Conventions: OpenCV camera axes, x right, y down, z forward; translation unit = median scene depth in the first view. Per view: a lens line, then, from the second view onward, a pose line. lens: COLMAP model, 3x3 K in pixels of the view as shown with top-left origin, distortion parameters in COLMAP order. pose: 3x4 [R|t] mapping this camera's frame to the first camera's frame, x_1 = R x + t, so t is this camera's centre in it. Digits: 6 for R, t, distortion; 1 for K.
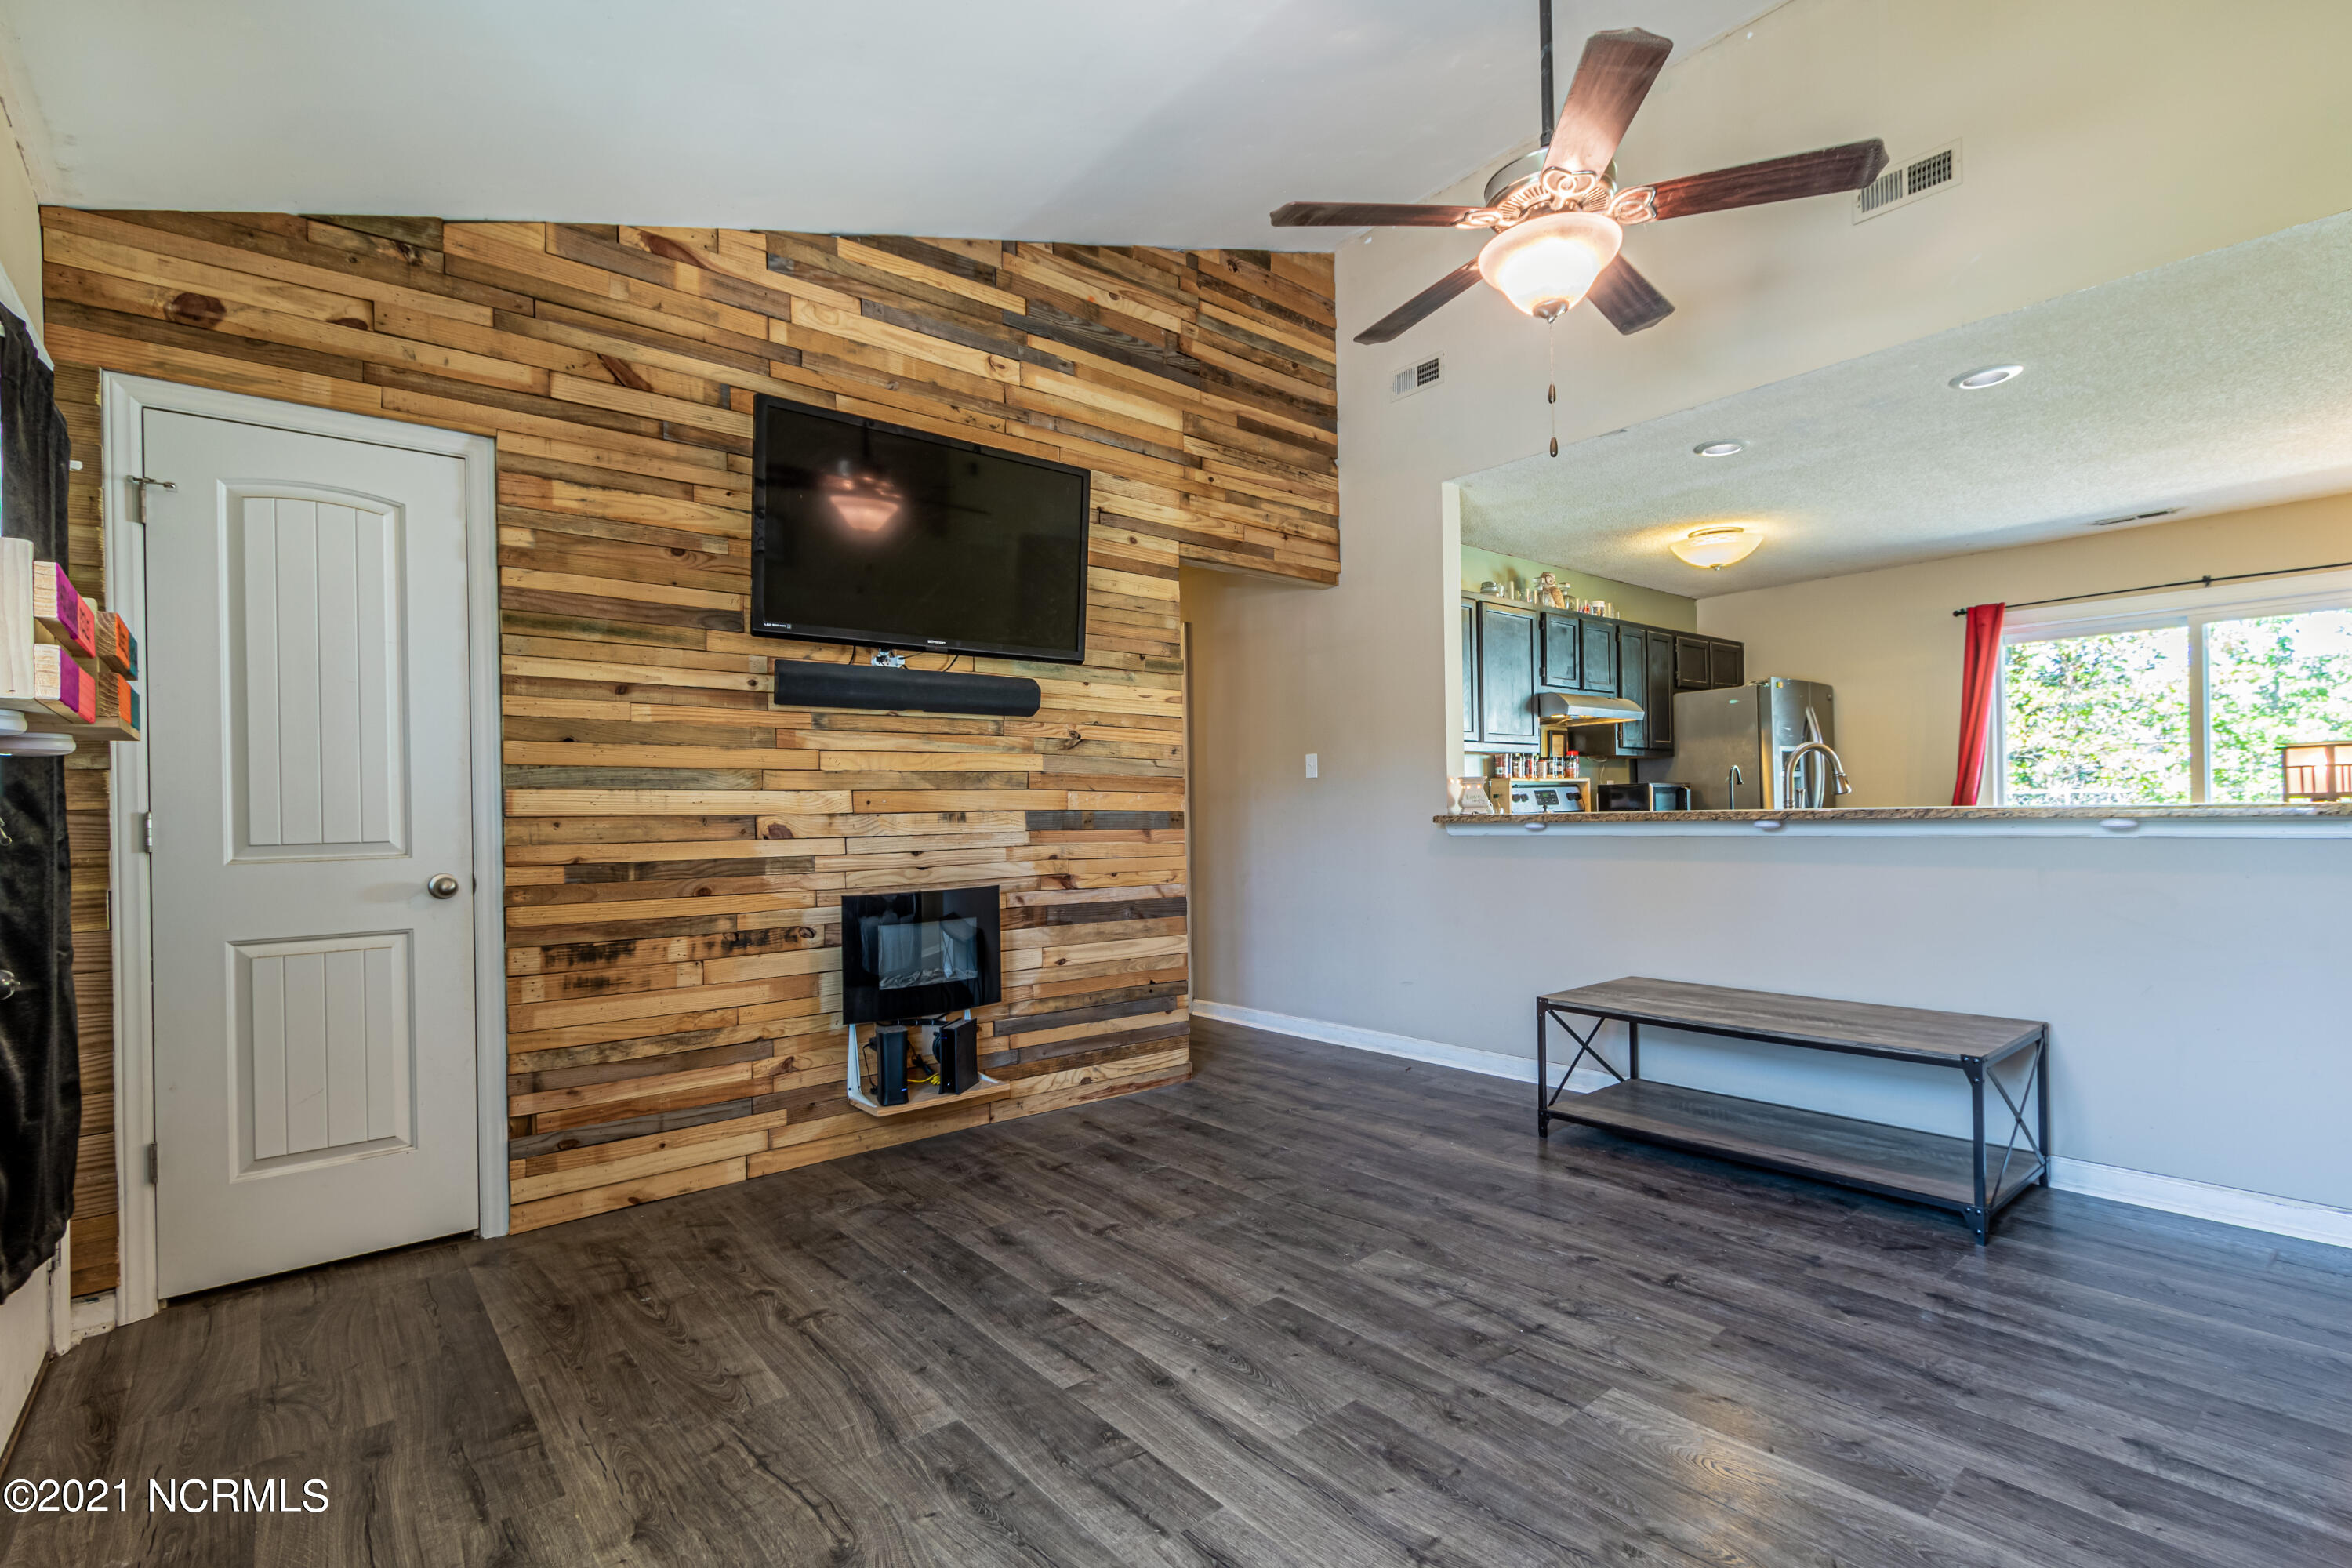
lens RADIAL K [[1096.0, 0, 1182.2], [0, 1096.0, 812.9], [0, 0, 1]] dist [-0.000340, 0.001968]
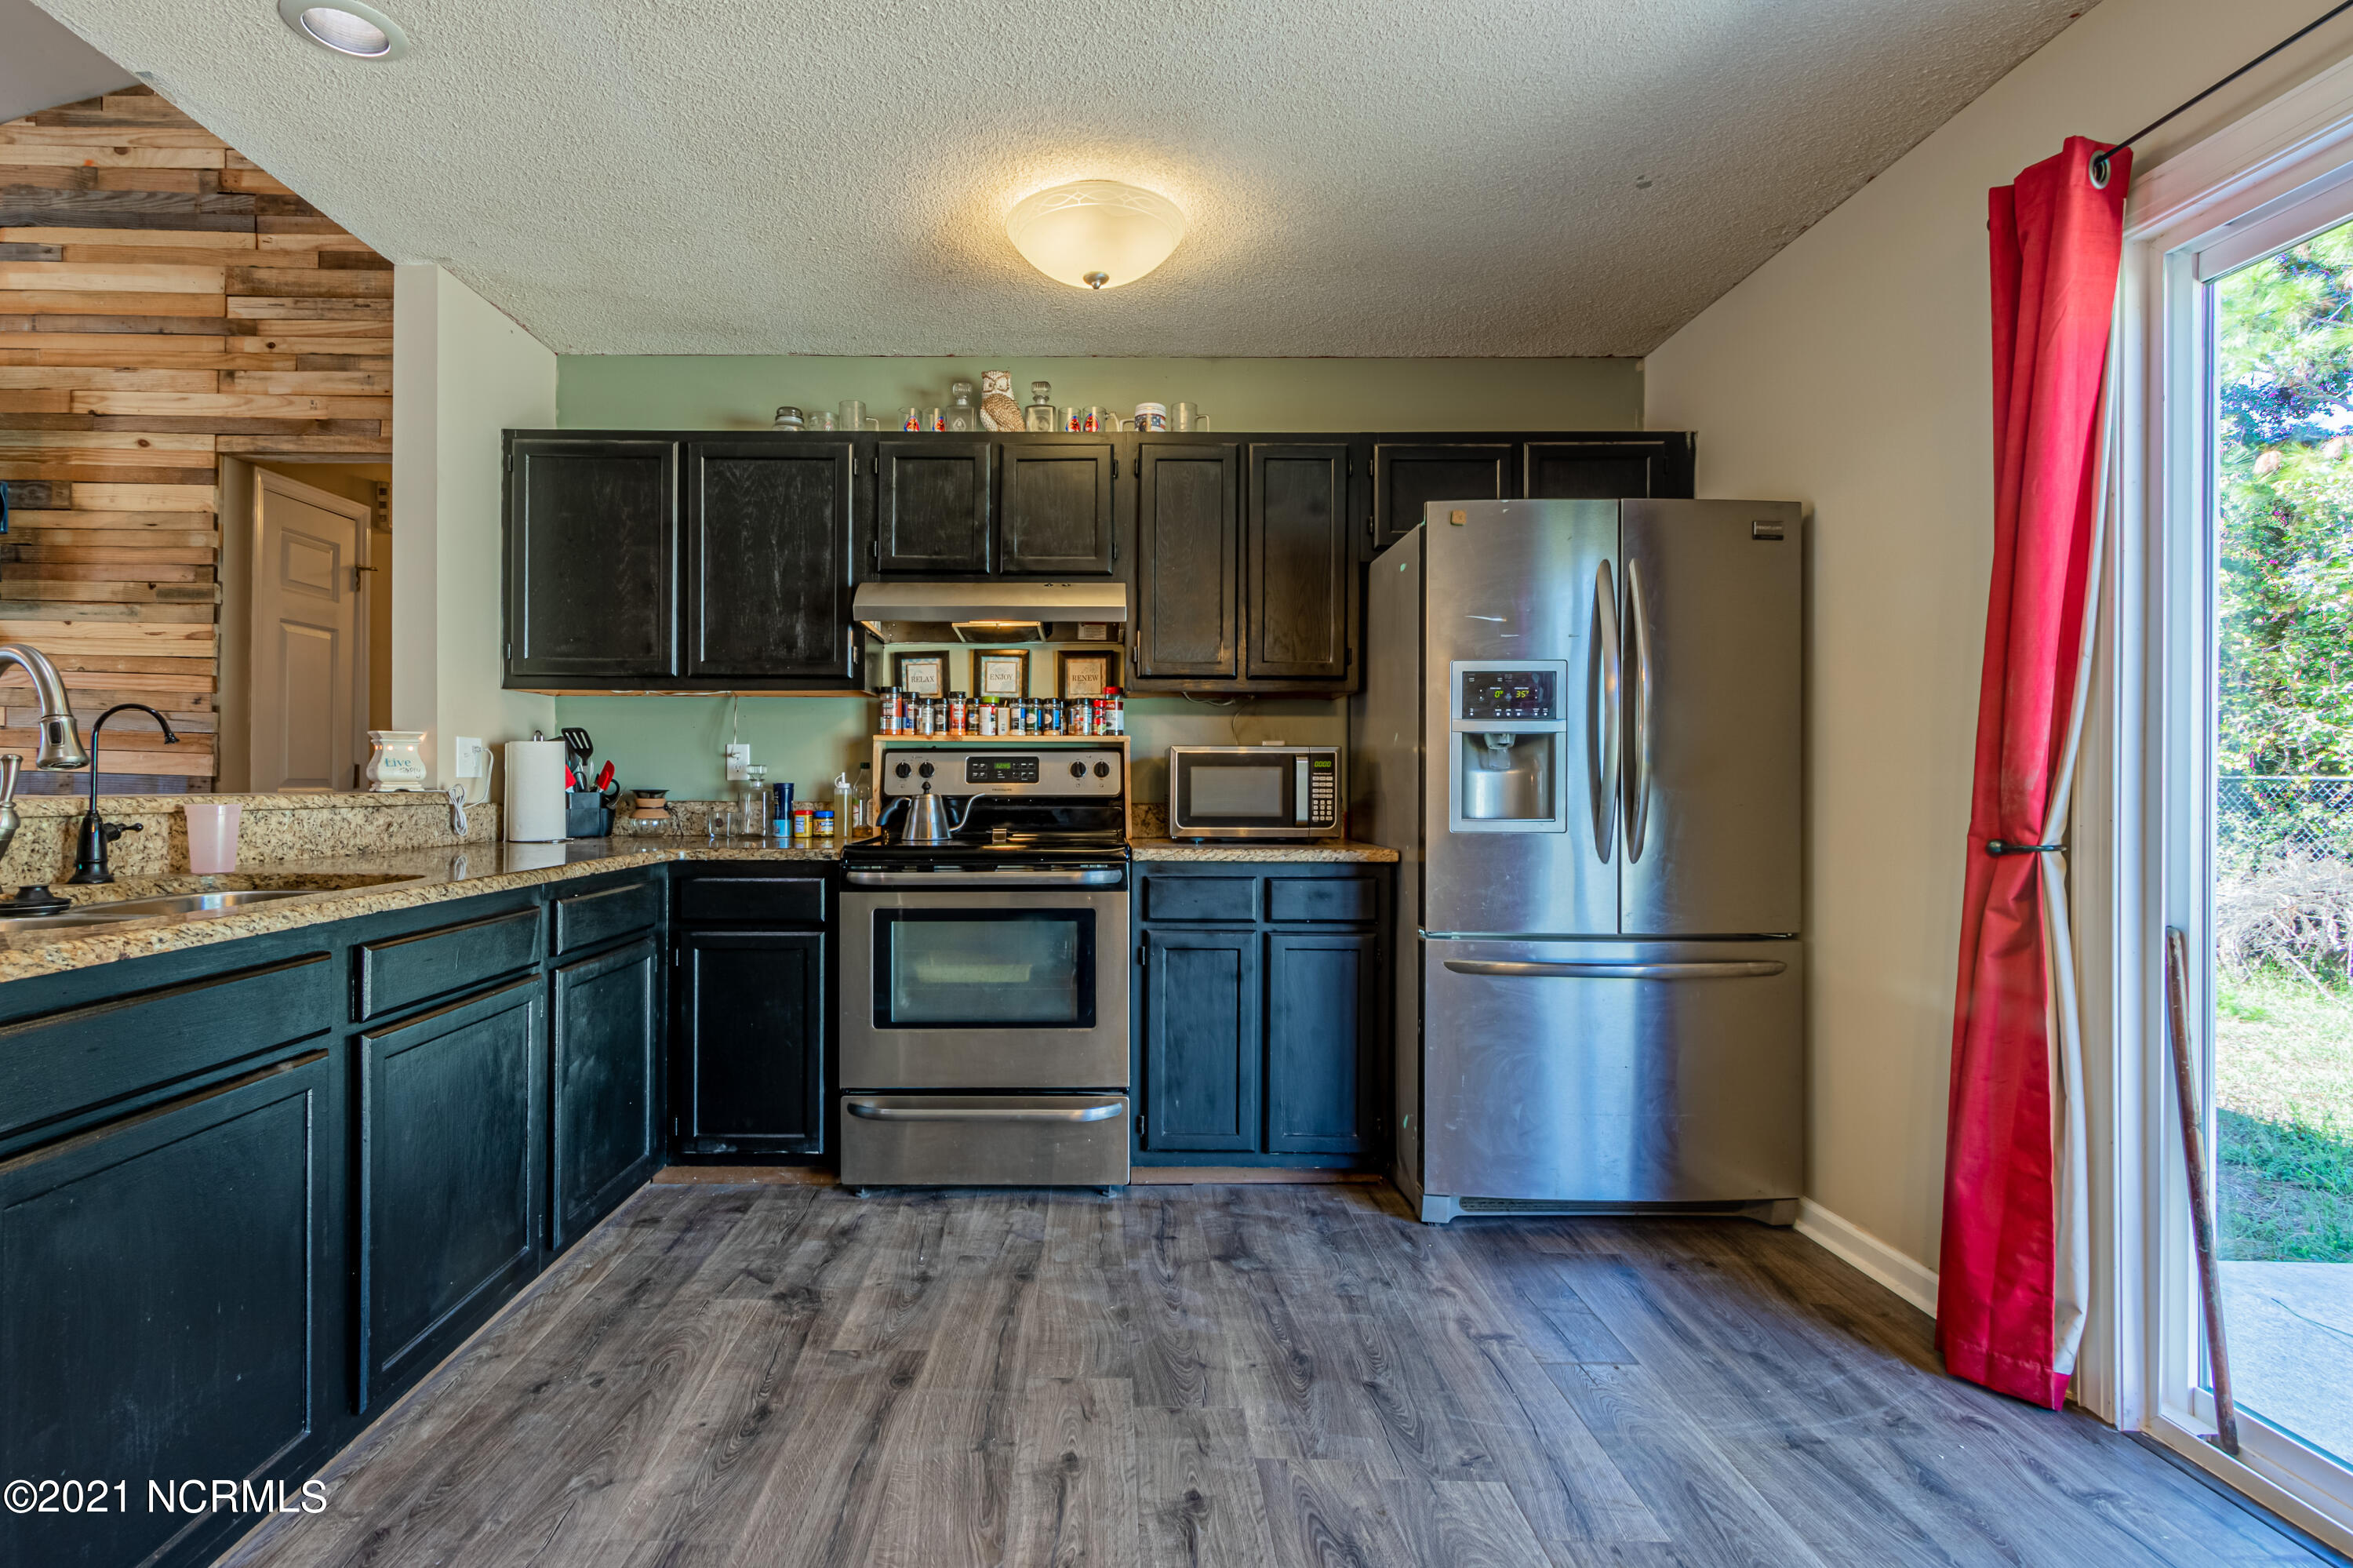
lens RADIAL K [[1178.3, 0, 1172.9], [0, 1178.3, 798.5], [0, 0, 1]] dist [0.001025, 0.001247]
pose [[0.755472, 0.025848, -0.654671, 1.331640], [-0.022547, 0.999655, 0.013450, -0.015583], [0.654793, 0.004600, 0.755794, 0.999289]]
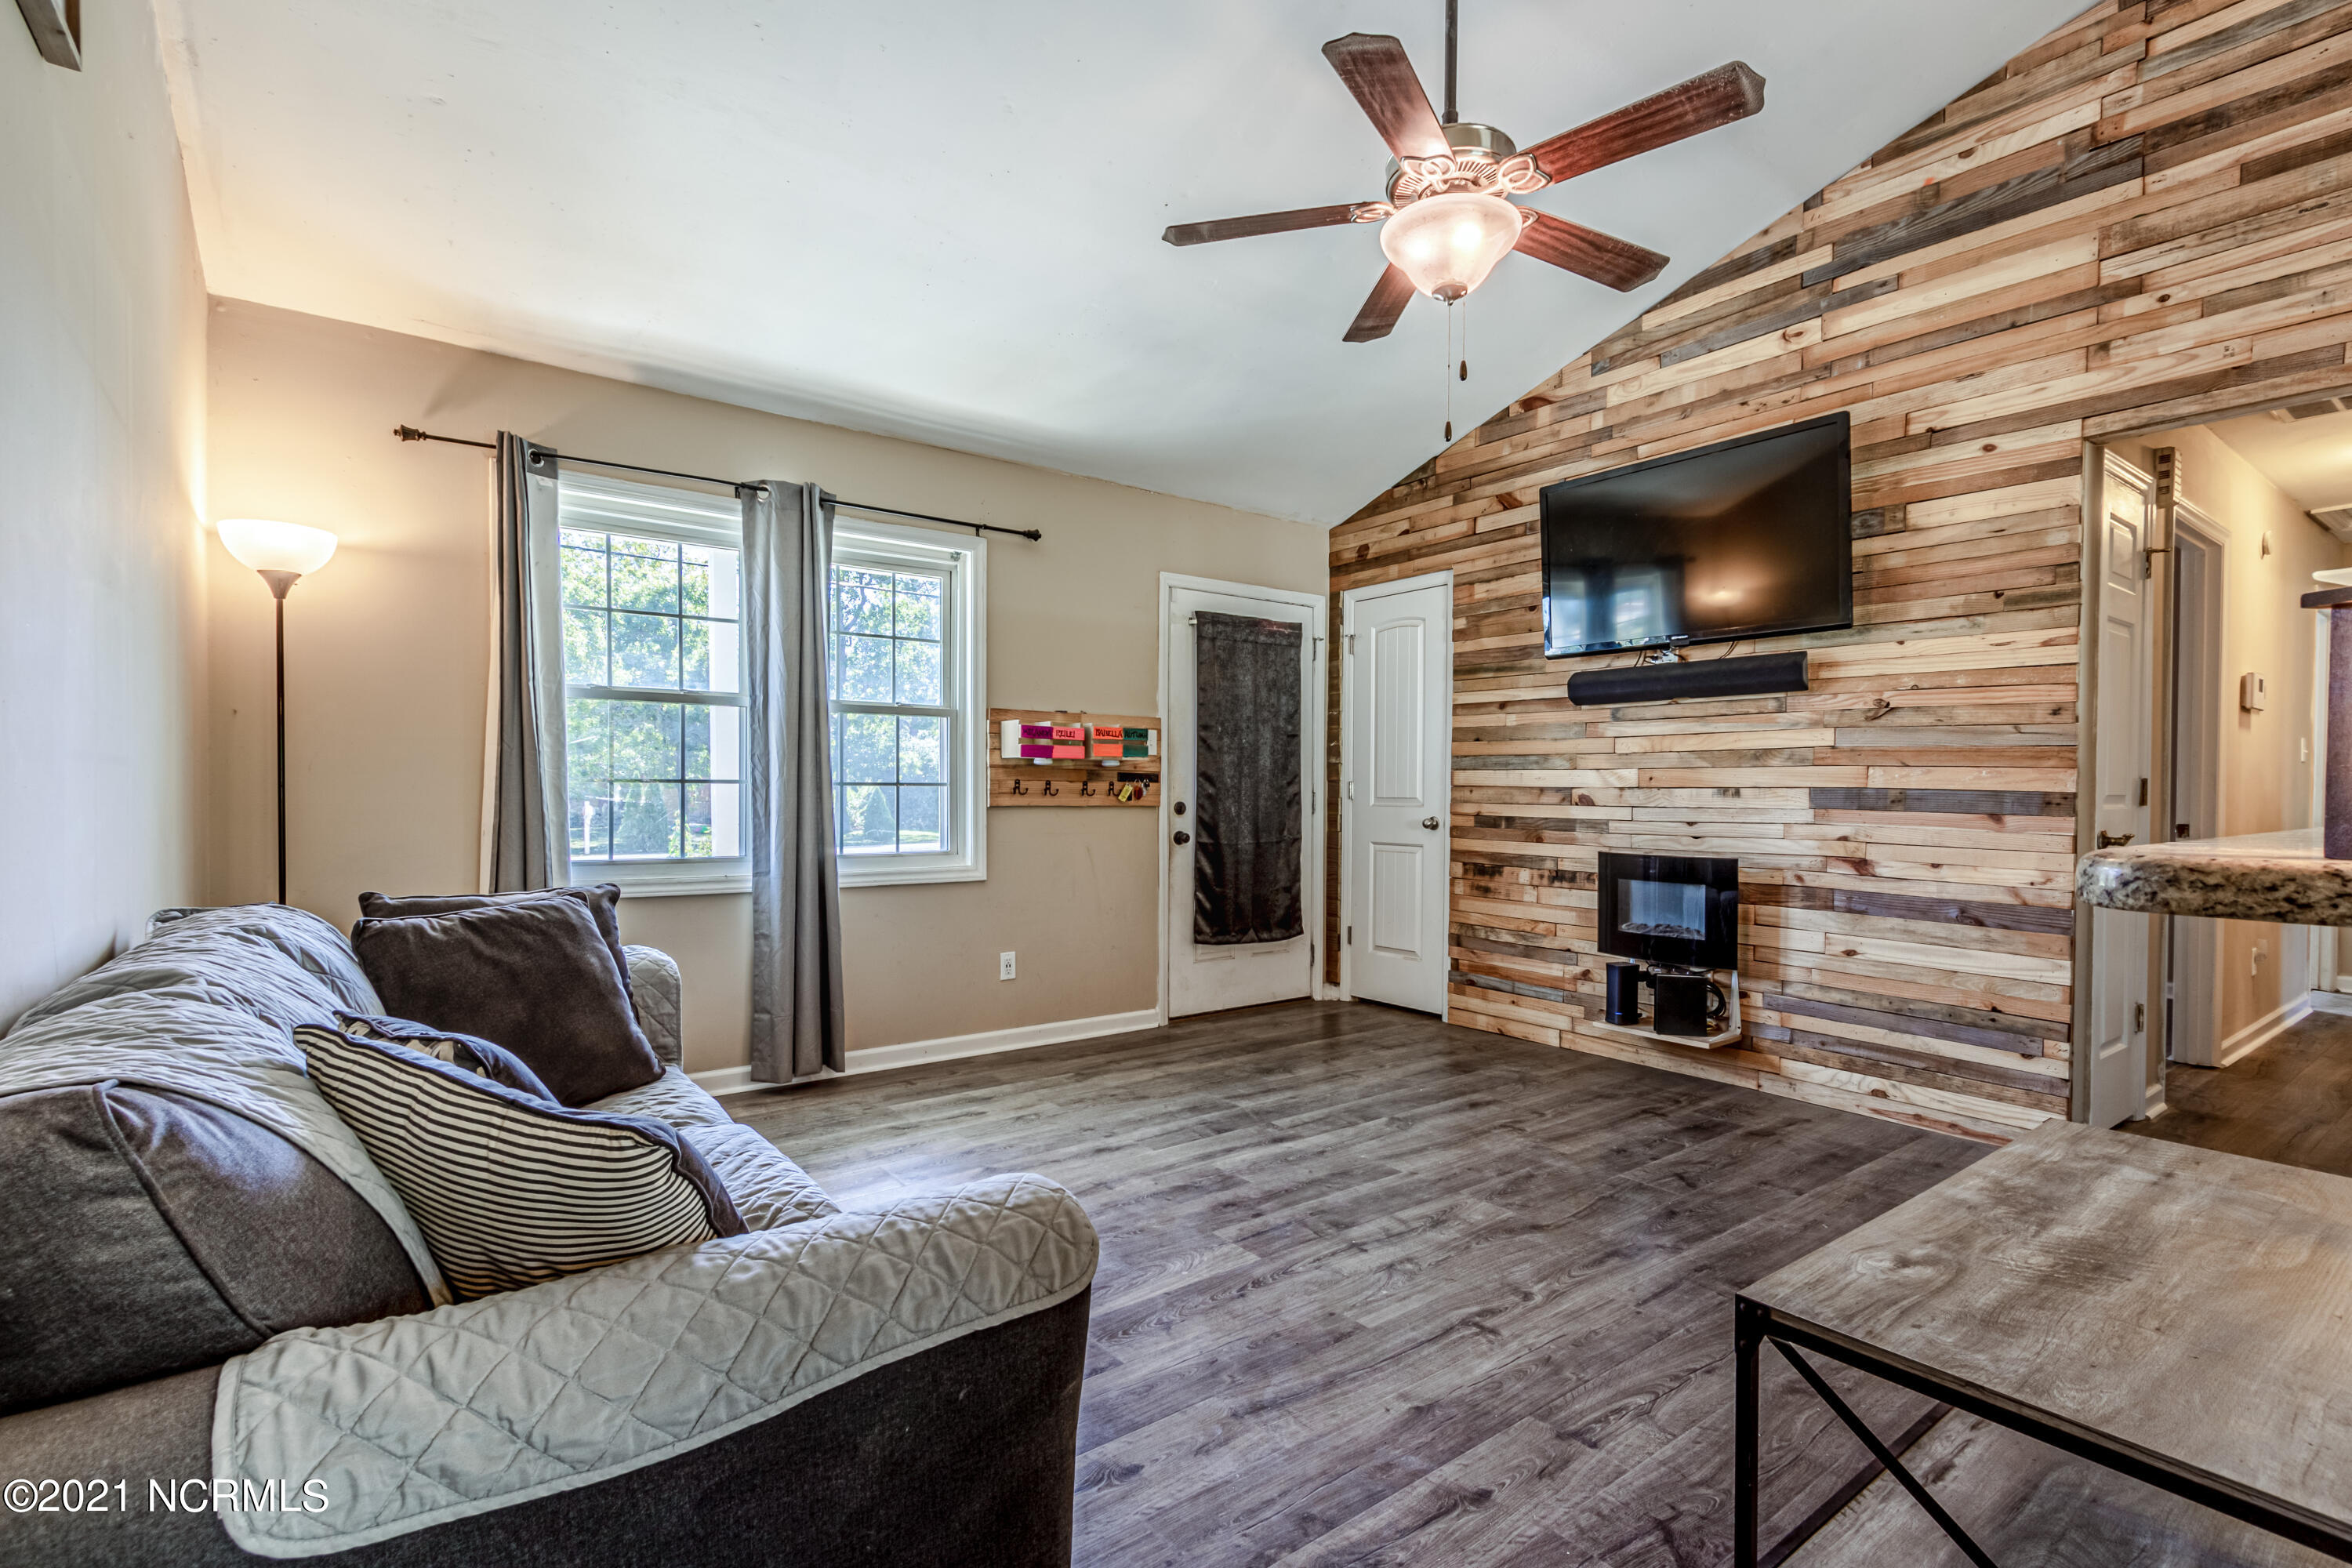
lens RADIAL K [[1096.0, 0, 1218.3], [0, 1096.0, 807.0], [0, 0, 1]] dist [-0.000340, 0.001968]
pose [[-0.046964, 0.036165, -0.998242, 0.928873], [-0.002882, 0.999335, 0.036340, -0.020541], [0.998892, 0.004584, -0.046828, 0.575655]]
